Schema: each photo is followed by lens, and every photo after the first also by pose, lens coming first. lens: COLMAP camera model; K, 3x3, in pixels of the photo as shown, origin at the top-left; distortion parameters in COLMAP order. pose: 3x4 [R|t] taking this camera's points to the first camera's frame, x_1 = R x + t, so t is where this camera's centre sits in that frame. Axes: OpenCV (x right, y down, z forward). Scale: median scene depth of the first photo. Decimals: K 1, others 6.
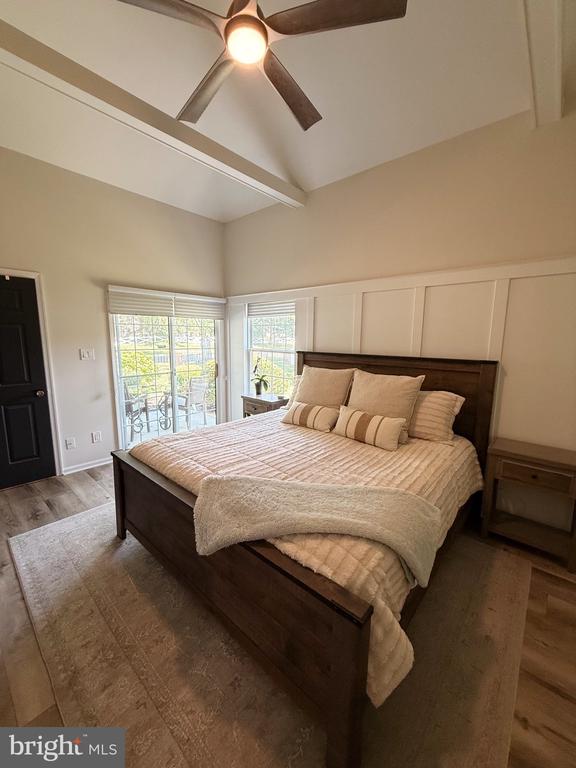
lens RADIAL K [[305.5, 0, 289.4], [0, 305.5, 382.7], [0, 0, 1]] dist [-0.001129, -0.000372]
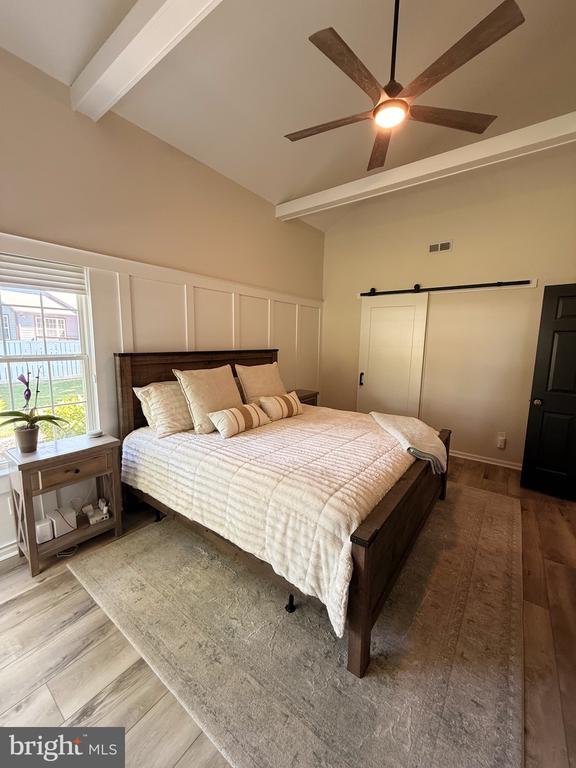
lens RADIAL K [[305.5, 0, 289.4], [0, 305.5, 382.7], [0, 0, 1]] dist [-0.001129, -0.000372]
pose [[-0.084639, -0.155271, 0.984239, -0.851220], [0.130728, 0.977515, 0.165452, -0.134345], [-0.987799, 0.142672, -0.062437, 0.899455]]
